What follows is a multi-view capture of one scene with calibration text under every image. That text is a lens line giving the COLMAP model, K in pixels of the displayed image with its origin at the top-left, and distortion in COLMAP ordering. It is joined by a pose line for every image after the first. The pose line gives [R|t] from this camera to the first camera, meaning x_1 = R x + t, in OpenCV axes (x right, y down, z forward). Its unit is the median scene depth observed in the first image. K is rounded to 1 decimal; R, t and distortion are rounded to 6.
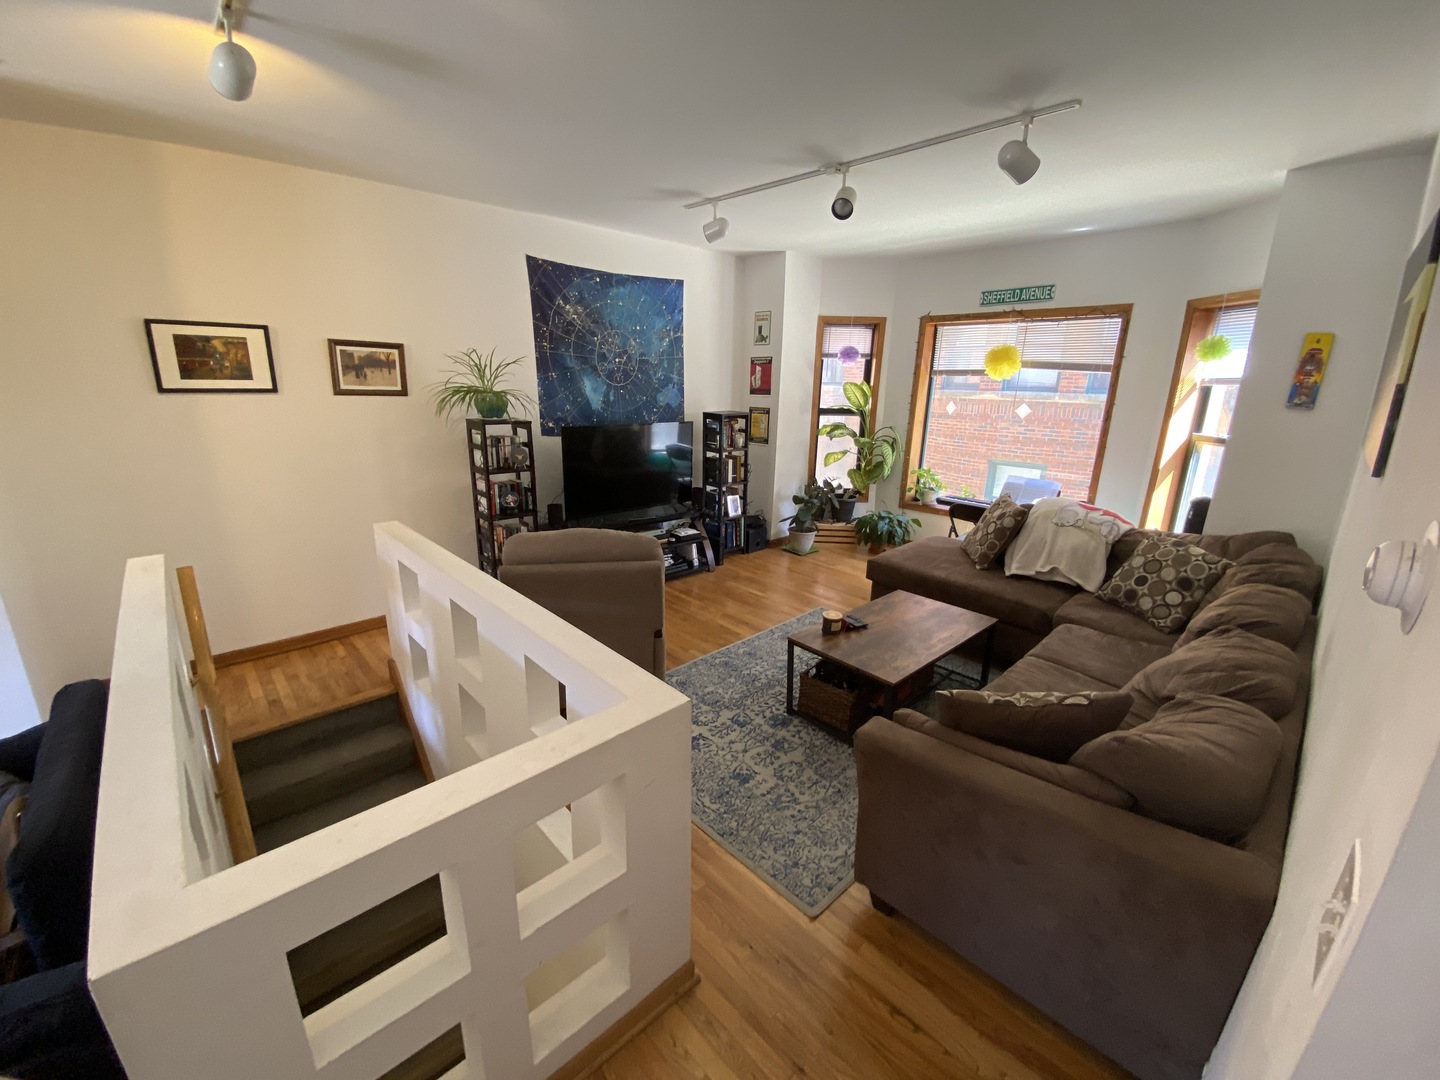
lens RADIAL K [[576.6, 0, 712.1], [0, 576.6, 548.4], [0, 0, 1]] dist [0.009310, -0.015634]
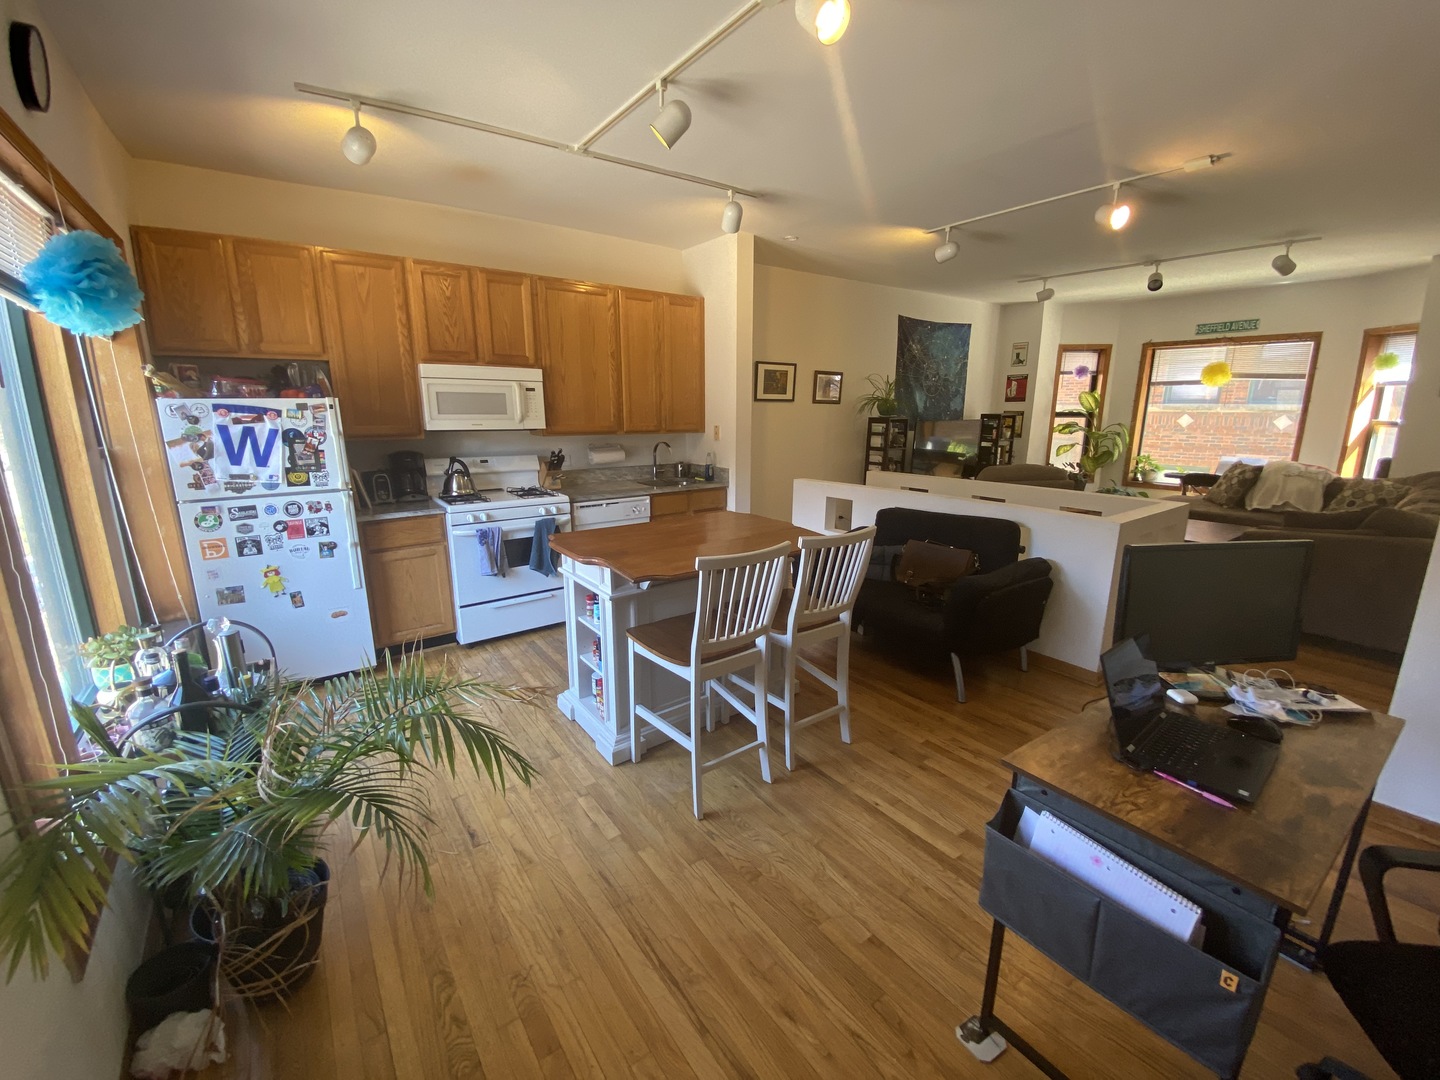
lens RADIAL K [[576.6, 0, 715.9], [0, 576.6, 547.0], [0, 0, 1]] dist [0.009310, -0.015634]
pose [[0.991622, 0.007727, -0.128940, -0.590983], [-0.014094, 0.998722, -0.048543, 0.204570], [0.128400, 0.049953, 0.990464, -0.579672]]
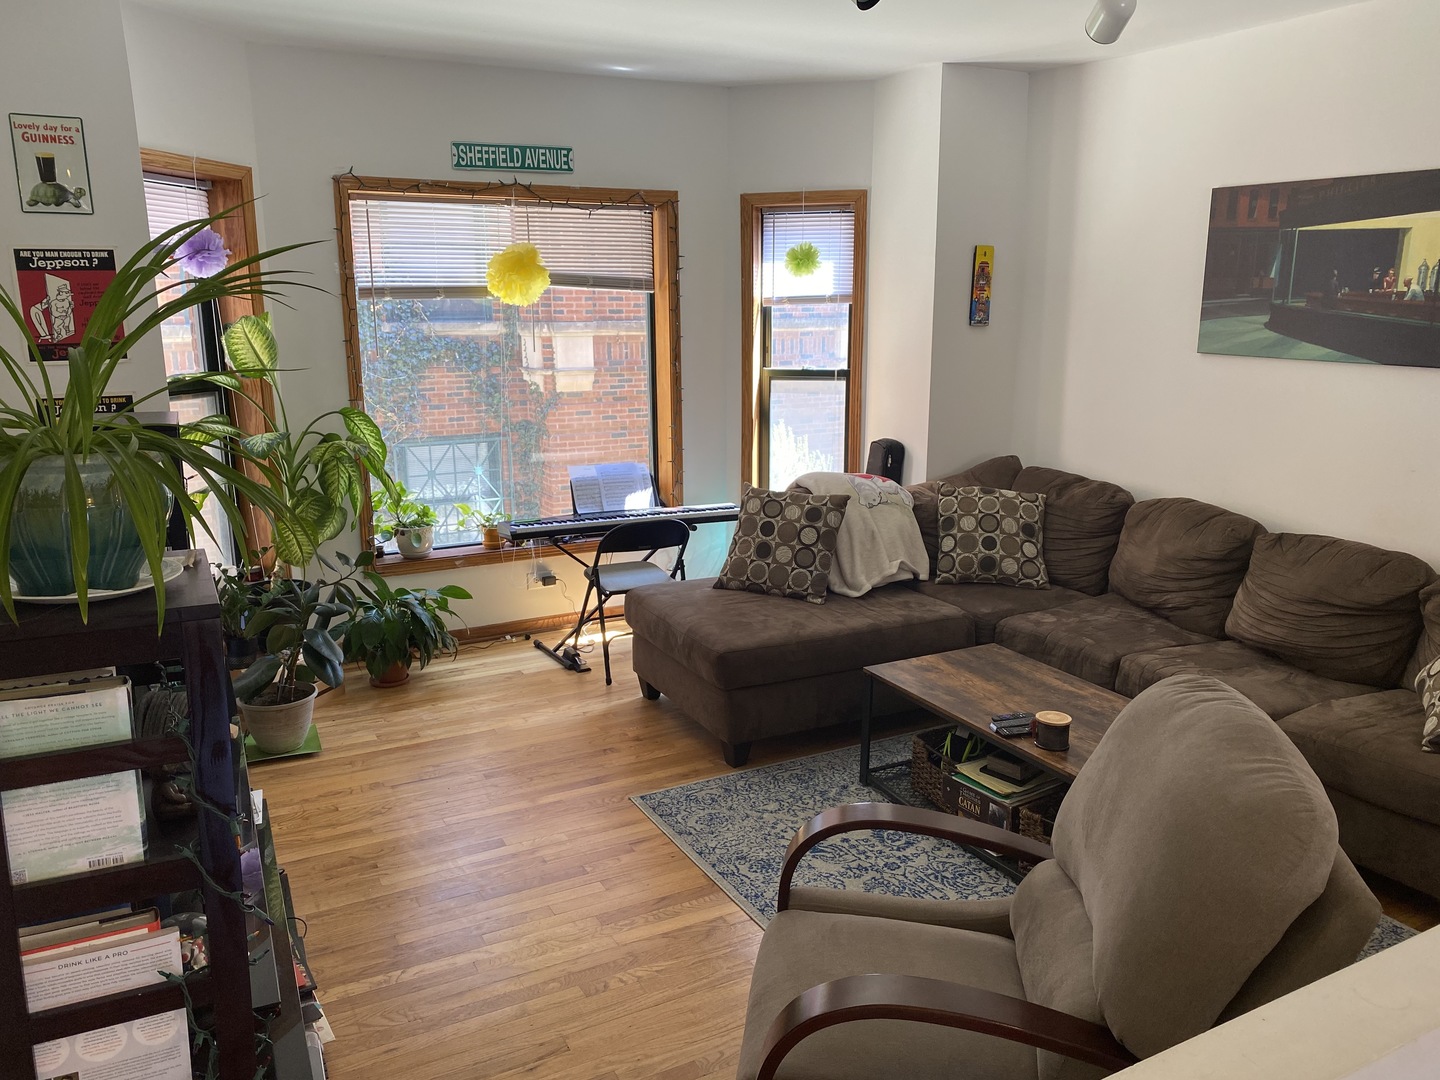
lens RADIAL K [[1088.2, 0, 722.5], [0, 1088.2, 545.2], [0, 0, 1]] dist [0.012226, -0.017944]
pose [[0.246068, -0.230571, 0.941428, -0.594956], [0.282837, 0.946100, 0.157789, -0.216553], [-0.927068, 0.227444, 0.298019, 0.661739]]
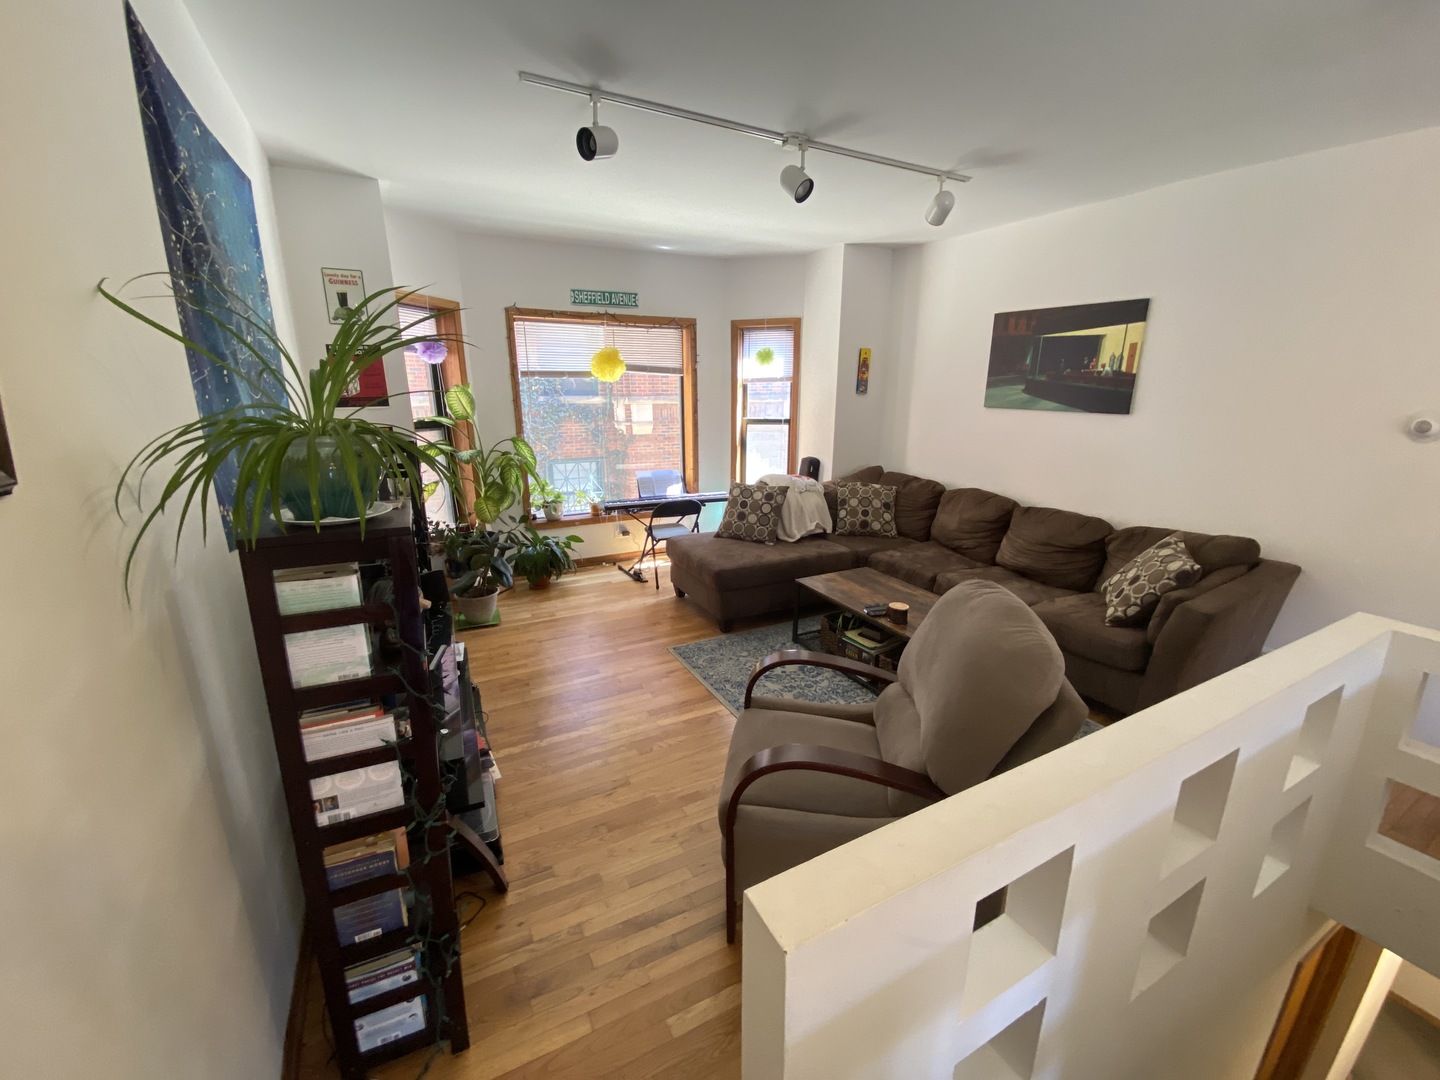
lens RADIAL K [[576.6, 0, 714.8], [0, 576.6, 548.2], [0, 0, 1]] dist [0.009310, -0.015634]
pose [[0.260949, -0.275393, 0.925238, -0.565839], [0.280460, 0.938732, 0.200310, -0.198046], [-0.923714, 0.207221, 0.322198, 0.666842]]
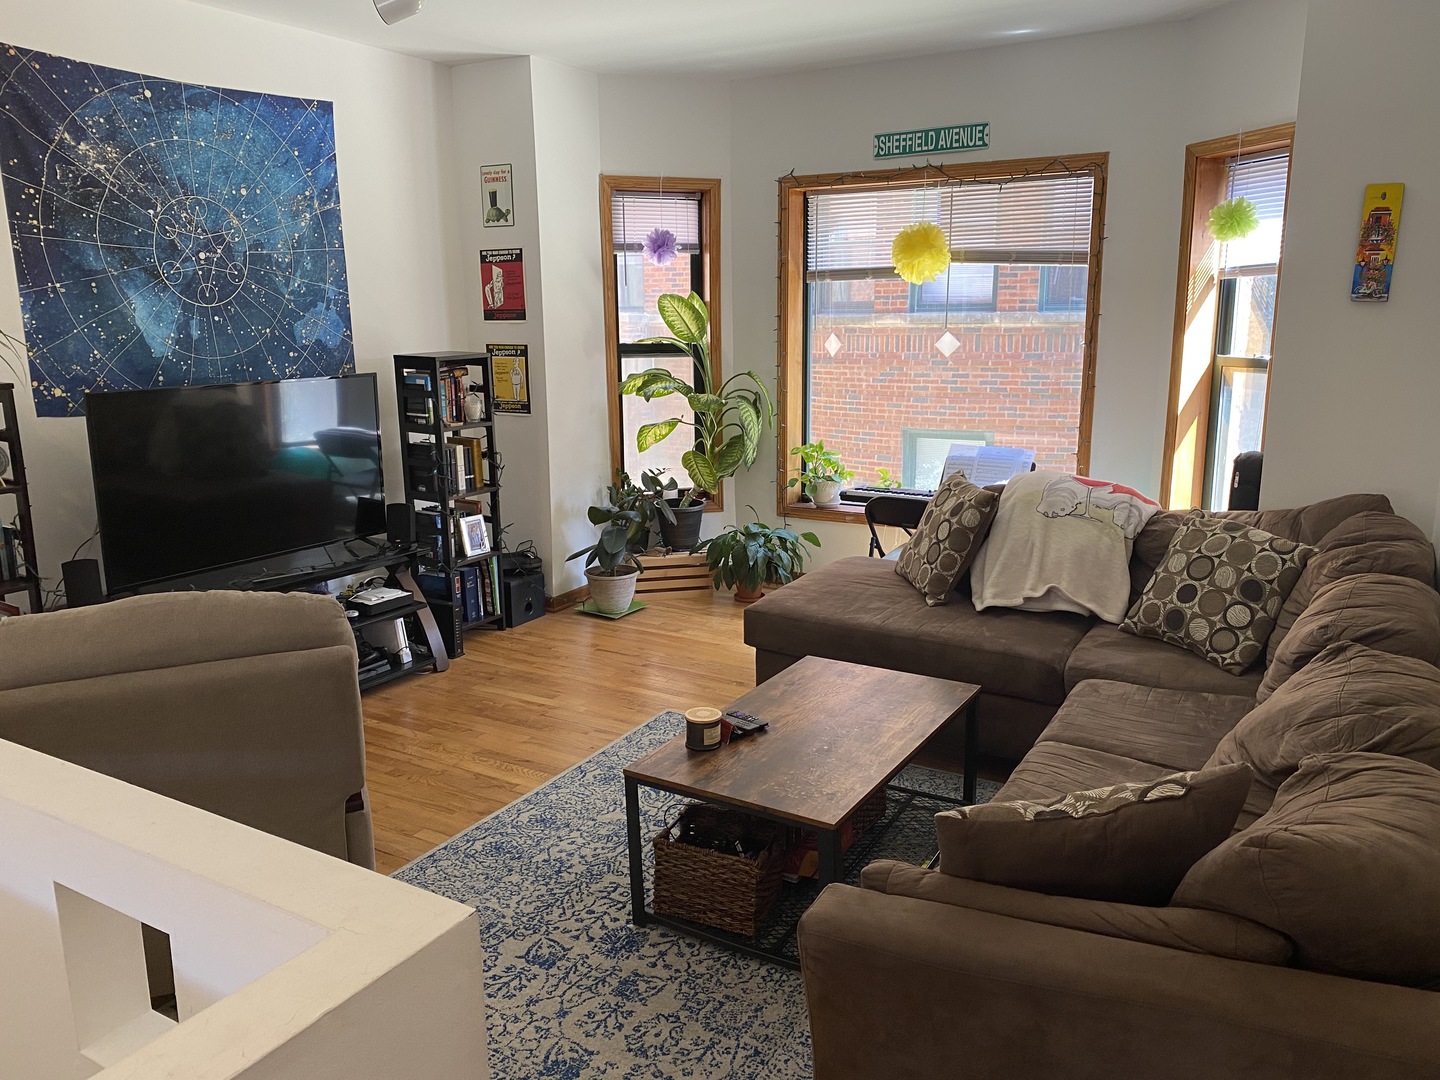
lens RADIAL K [[1088.2, 0, 722.8], [0, 1088.2, 543.1], [0, 0, 1]] dist [0.012226, -0.017944]
pose [[0.957454, -0.085381, 0.275667, -0.021370], [0.105248, 0.992749, -0.058072, 0.013995], [-0.268710, 0.084615, 0.959497, 0.025855]]
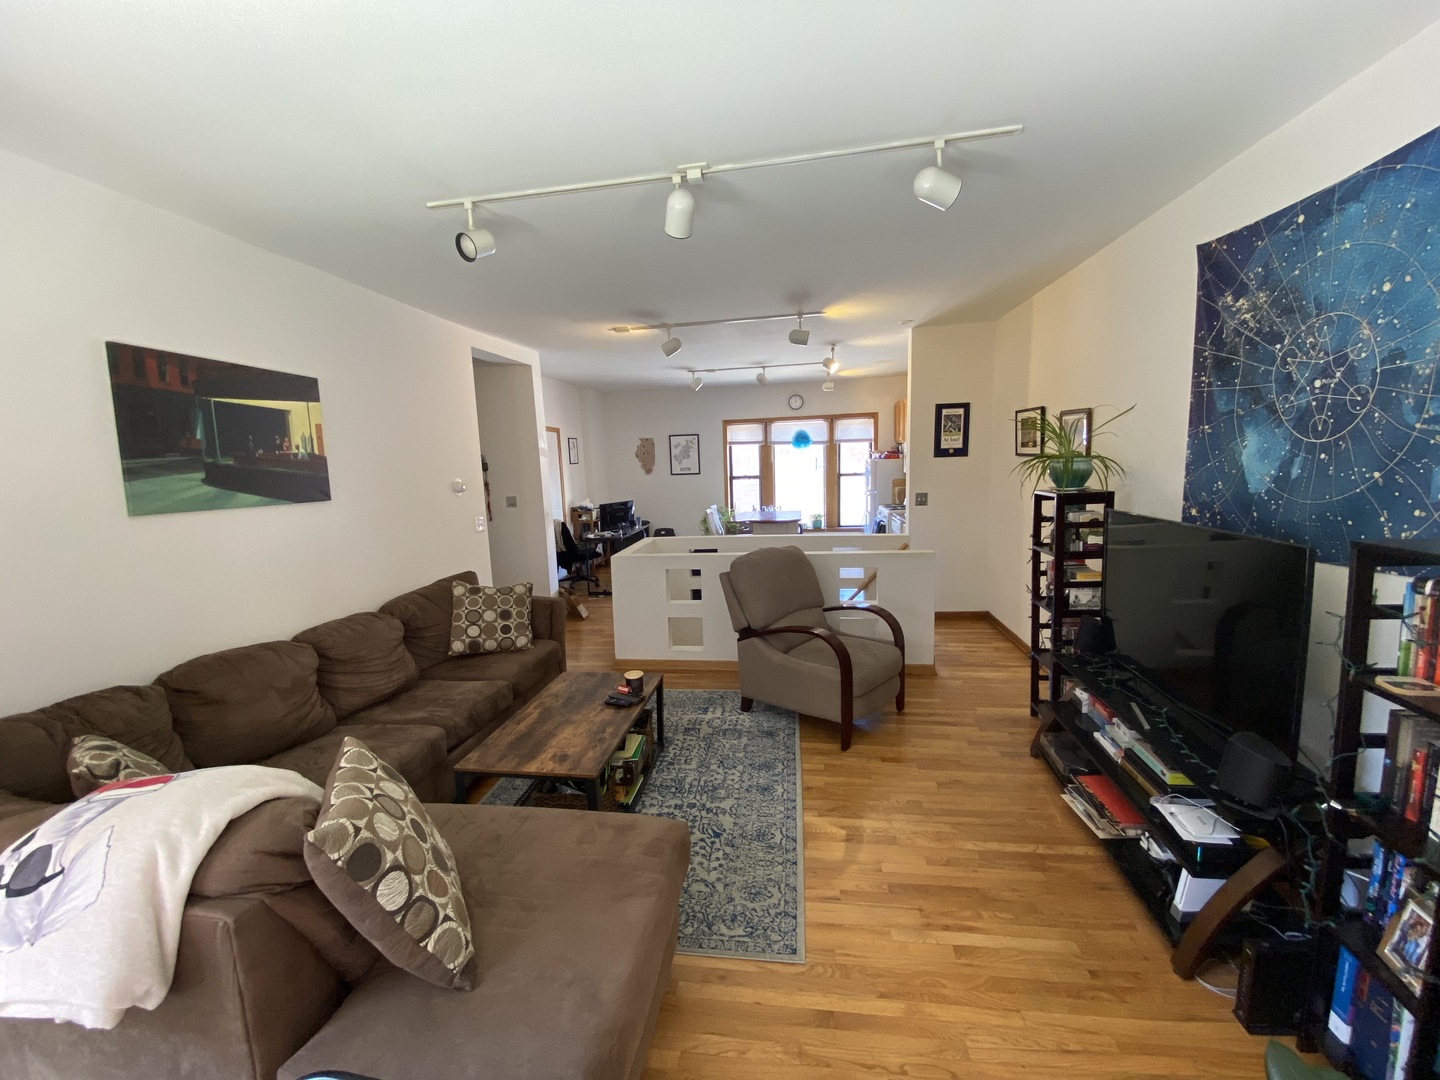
lens RADIAL K [[576.6, 0, 711.6], [0, 576.6, 542.1], [0, 0, 1]] dist [0.009310, -0.015634]
pose [[-0.782837, 0.098107, -0.614444, 0.496708], [-0.153820, 0.926329, 0.343880, -0.333870], [0.602914, 0.363716, -0.710074, 1.209721]]
